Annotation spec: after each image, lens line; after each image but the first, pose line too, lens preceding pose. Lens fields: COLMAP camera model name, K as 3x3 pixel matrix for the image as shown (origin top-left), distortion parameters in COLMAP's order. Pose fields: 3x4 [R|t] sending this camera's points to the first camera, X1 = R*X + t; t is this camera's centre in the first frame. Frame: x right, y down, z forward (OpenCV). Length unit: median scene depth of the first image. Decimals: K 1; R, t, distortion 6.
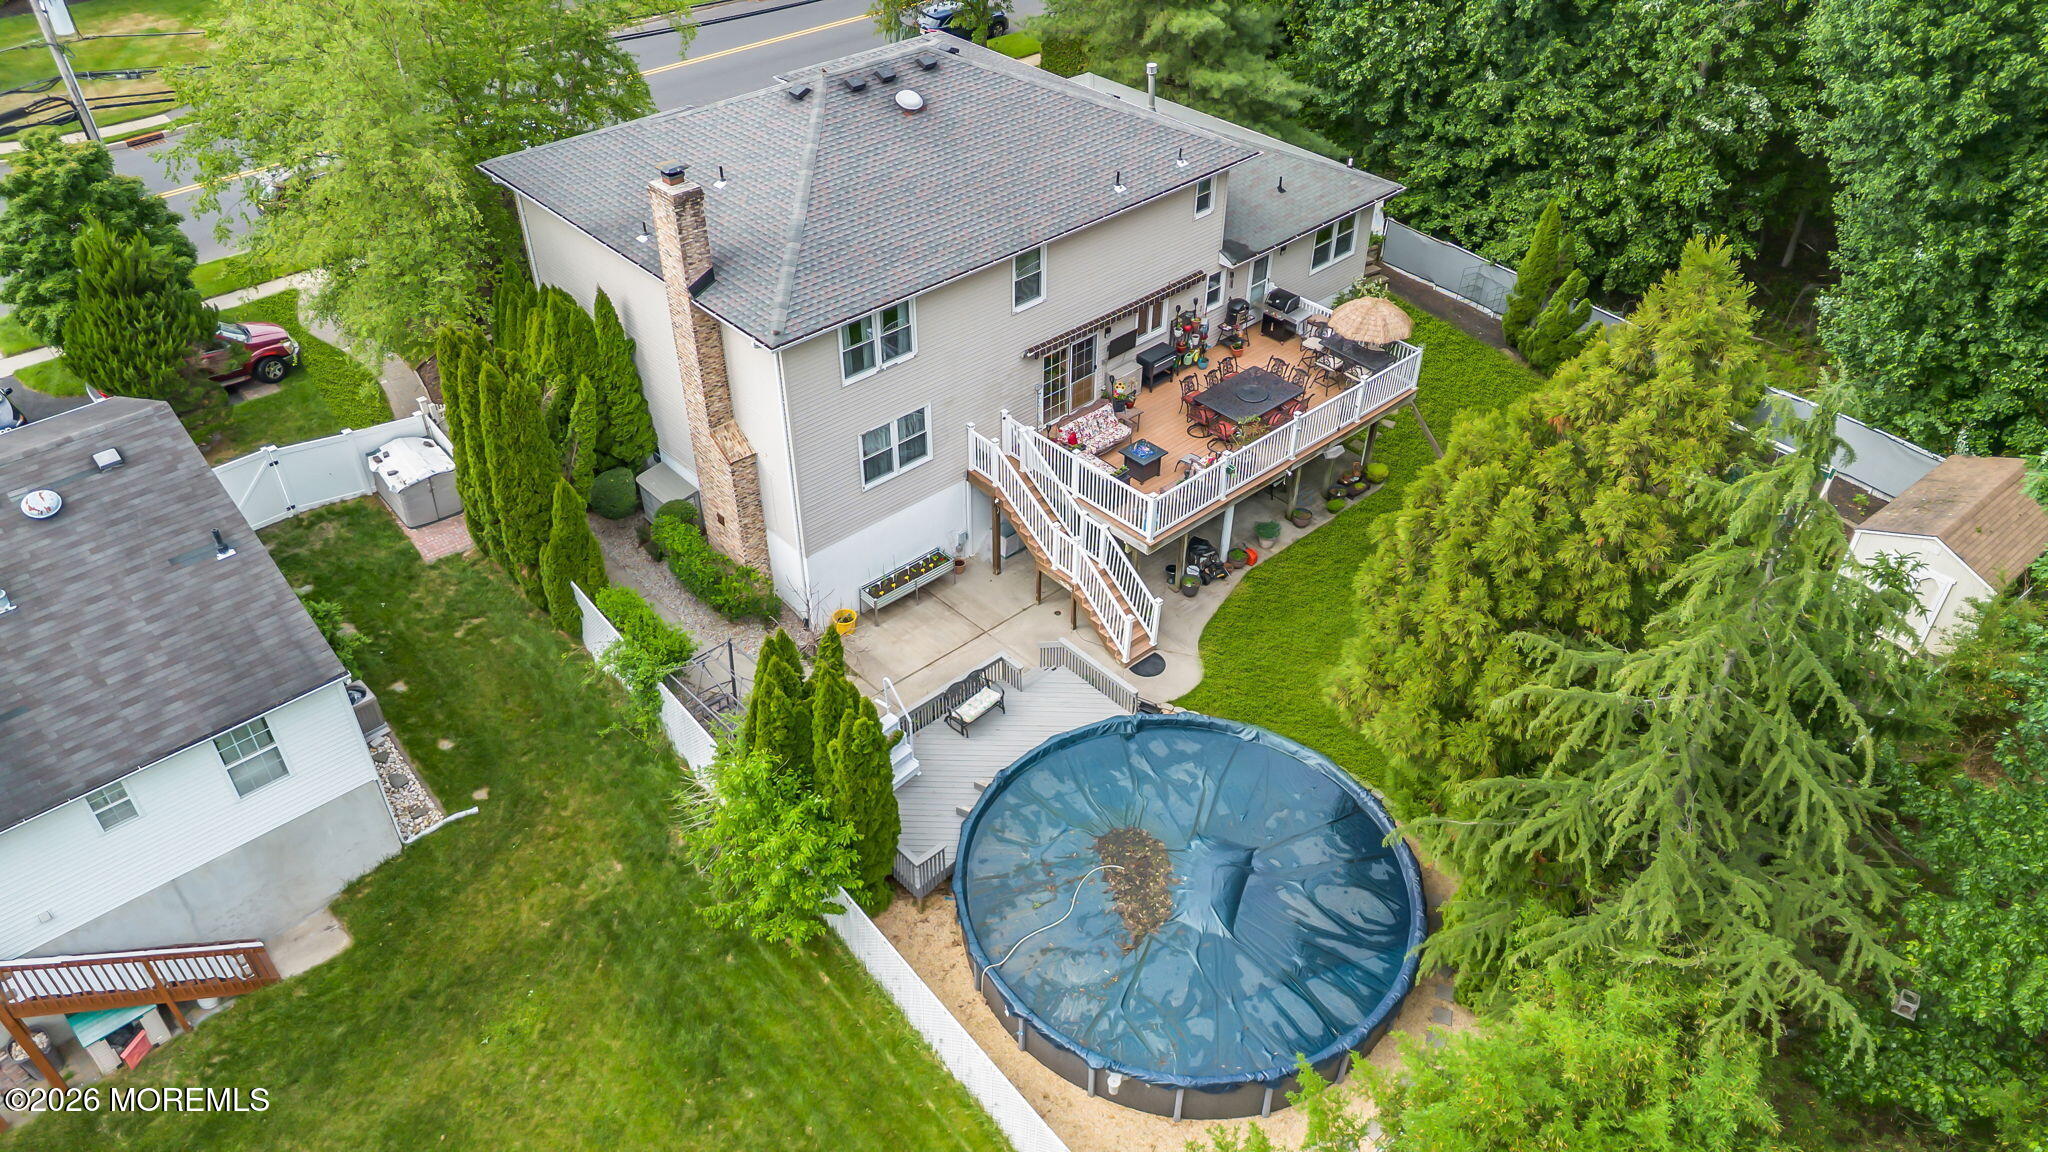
lens RADIAL K [[1478.5, 0, 1016.1], [0, 1478.5, 579.5], [0, 0, 1]] dist [0.035782, -0.035021]
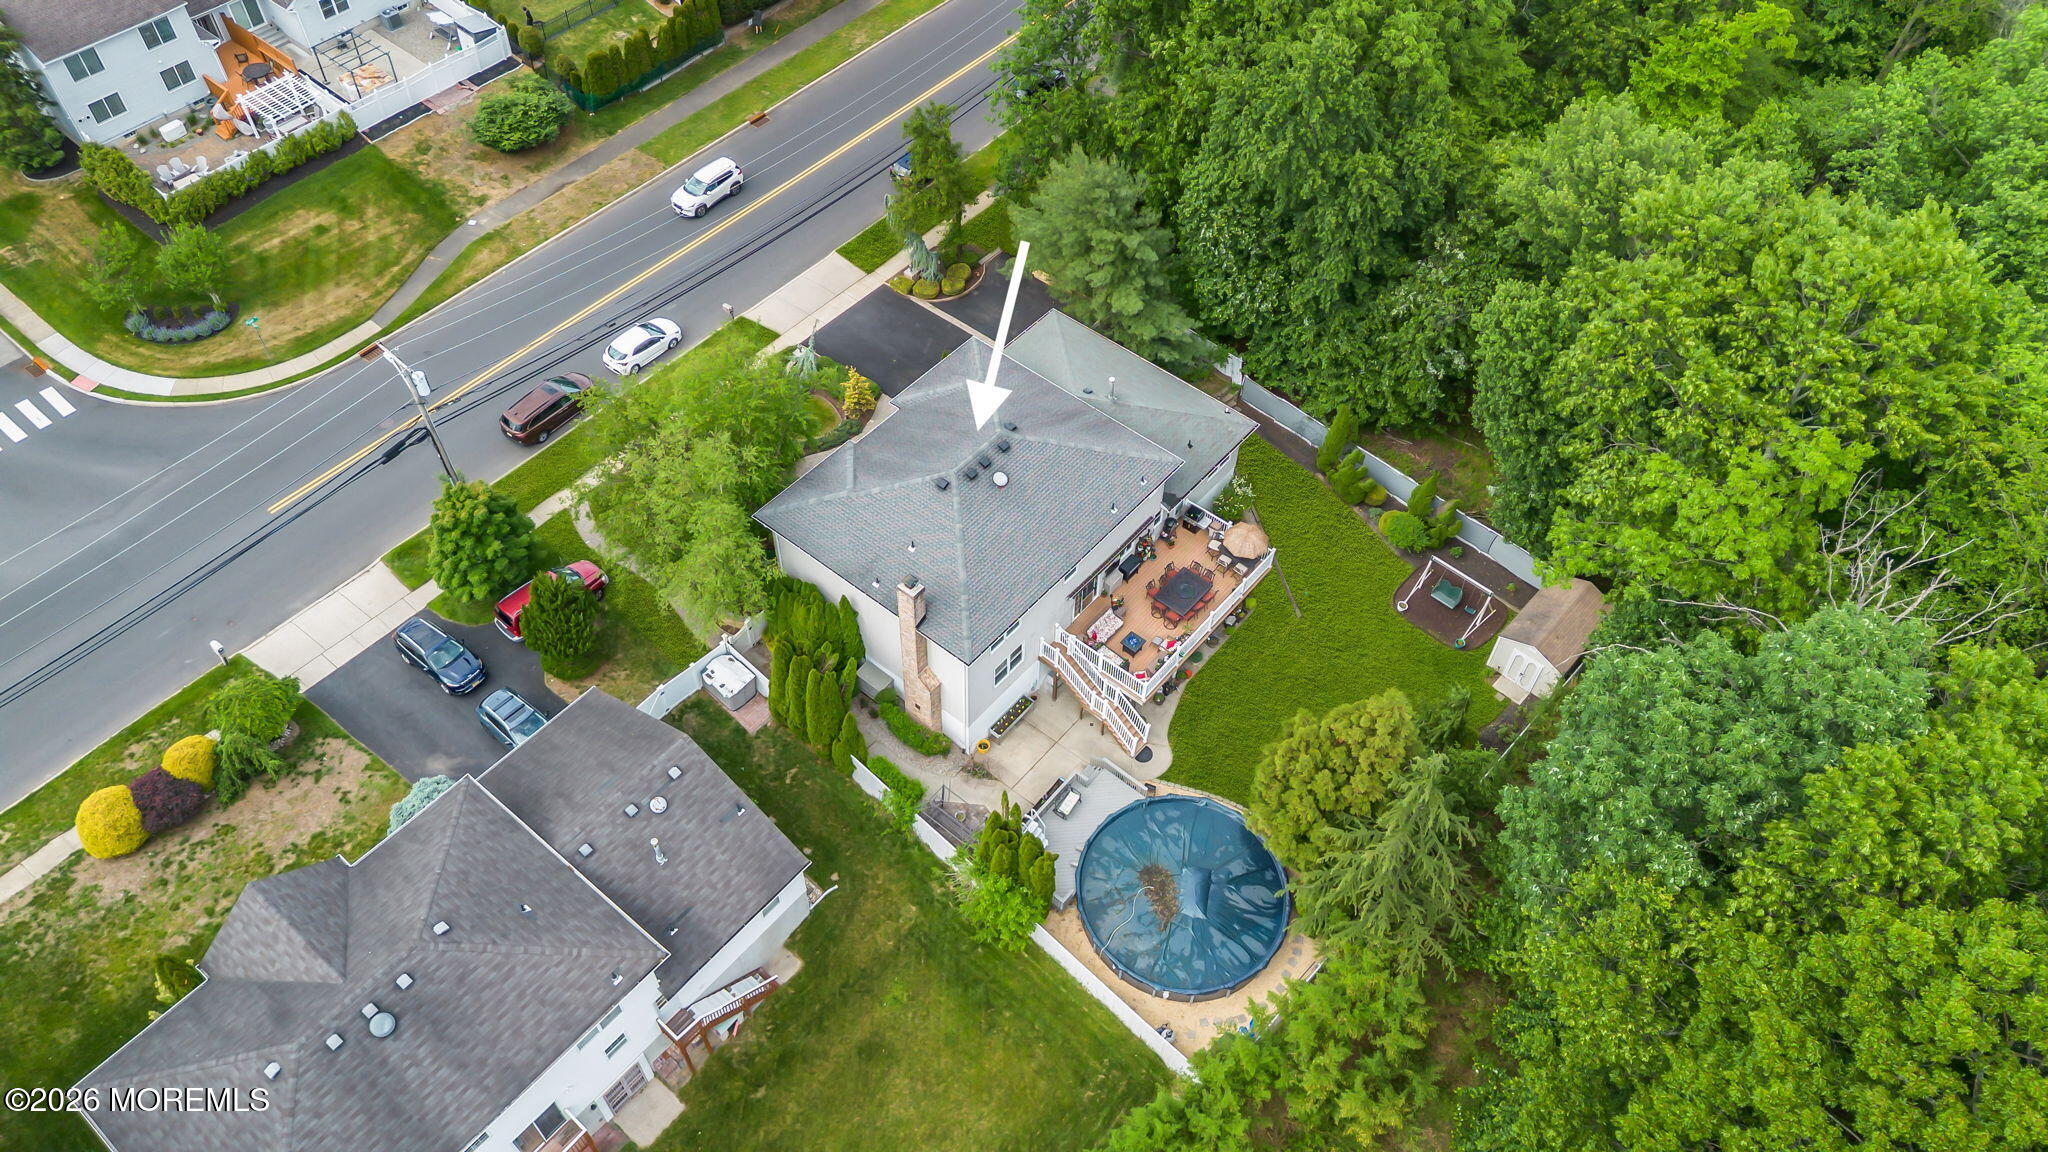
lens RADIAL K [[1478.5, 0, 1016.1], [0, 1478.5, 579.5], [0, 0, 1]] dist [0.035782, -0.035021]
pose [[0.990491, -0.094779, 0.099720, -0.271676], [0.069400, 0.970073, 0.232683, -0.688448], [-0.118789, -0.223550, 0.967427, -0.878702]]
